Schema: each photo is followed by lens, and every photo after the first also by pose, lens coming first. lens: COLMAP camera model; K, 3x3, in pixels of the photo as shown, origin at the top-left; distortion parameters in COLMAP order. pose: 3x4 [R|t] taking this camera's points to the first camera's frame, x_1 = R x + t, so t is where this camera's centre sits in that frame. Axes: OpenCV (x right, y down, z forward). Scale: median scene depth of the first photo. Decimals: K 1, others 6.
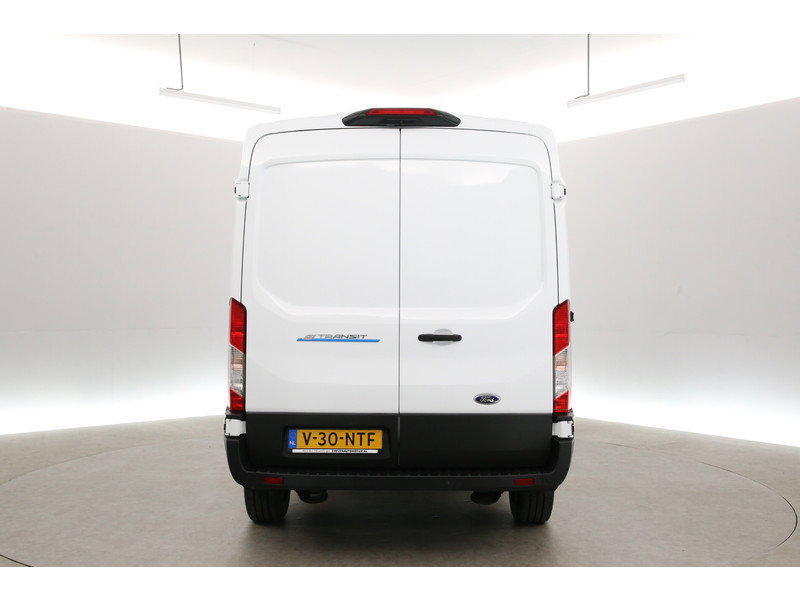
lens RADIAL K [[908.4, 0, 400.0], [0, 908.4, 300.0], [0, 0, 1]] dist [0.028481, 0.052935]
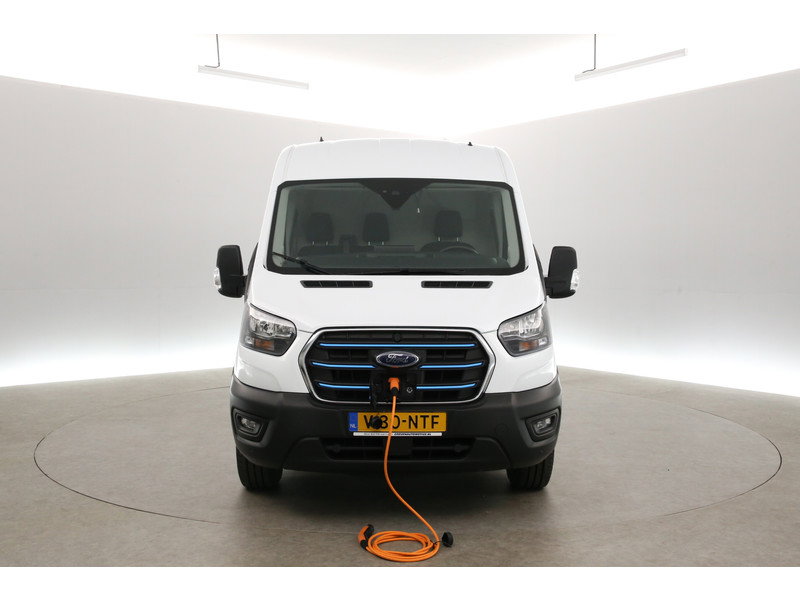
lens RADIAL K [[808.4, 0, 385.3], [0, 808.4, 299.1], [0, 0, 1]] dist [0.007020, 0.011538]
pose [[0.999533, 0.000455, -0.030547, -0.058137], [0.001099, 0.998706, 0.050839, -0.019313], [0.030531, -0.050849, 0.998240, 0.156459]]
